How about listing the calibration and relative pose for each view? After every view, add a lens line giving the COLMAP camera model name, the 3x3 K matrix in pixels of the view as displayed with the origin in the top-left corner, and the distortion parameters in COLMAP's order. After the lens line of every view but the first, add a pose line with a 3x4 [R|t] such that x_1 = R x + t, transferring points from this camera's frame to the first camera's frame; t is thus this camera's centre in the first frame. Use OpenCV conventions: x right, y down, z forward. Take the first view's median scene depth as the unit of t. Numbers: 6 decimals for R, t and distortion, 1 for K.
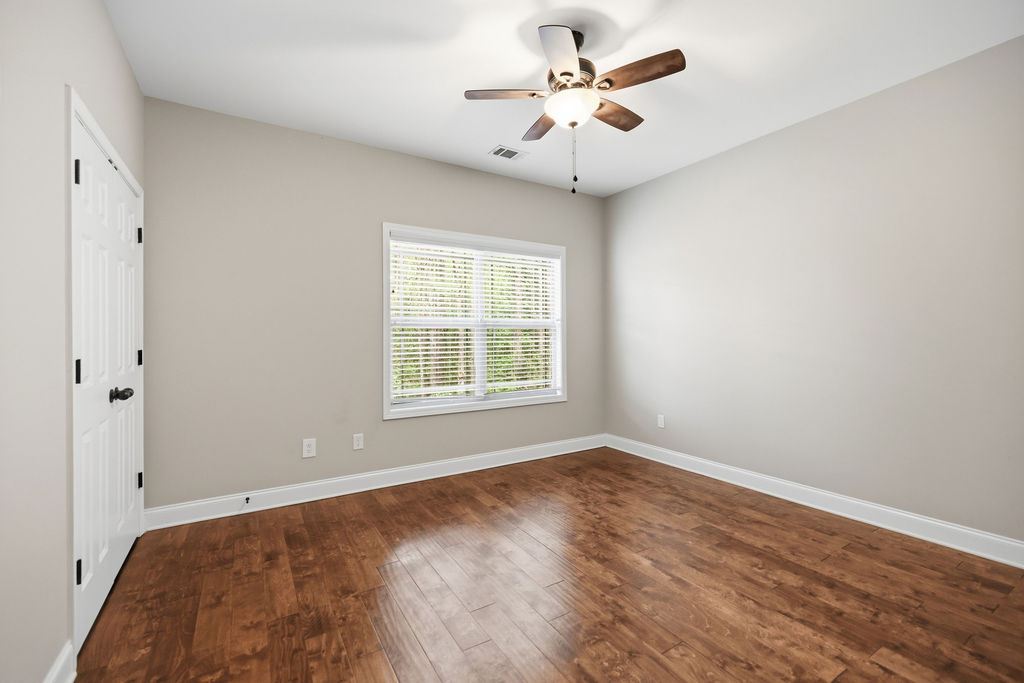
lens RADIAL K [[435.1, 0, 509.8], [0, 435.1, 337.0], [0, 0, 1]] dist [-0.000471, 0.000028]
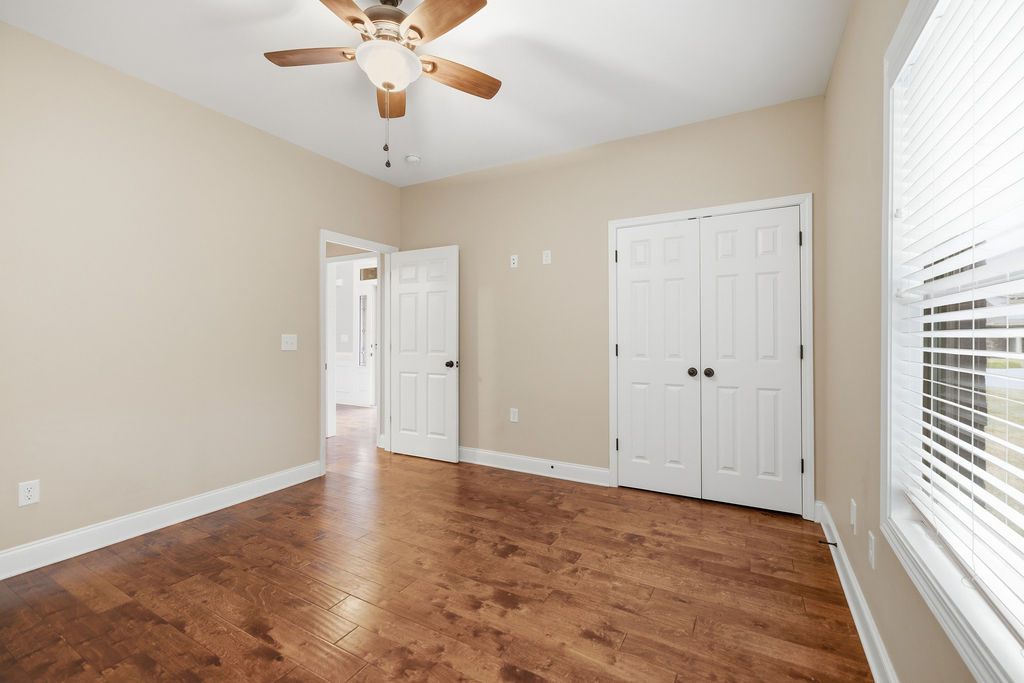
lens RADIAL K [[435.1, 0, 509.8], [0, 435.1, 337.0], [0, 0, 1]] dist [-0.000471, 0.000028]
pose [[-0.874884, 0.005698, -0.484299, 0.384964], [0.003571, 0.999980, 0.005315, 0.002574], [0.484319, 0.002920, -0.874887, 2.024504]]
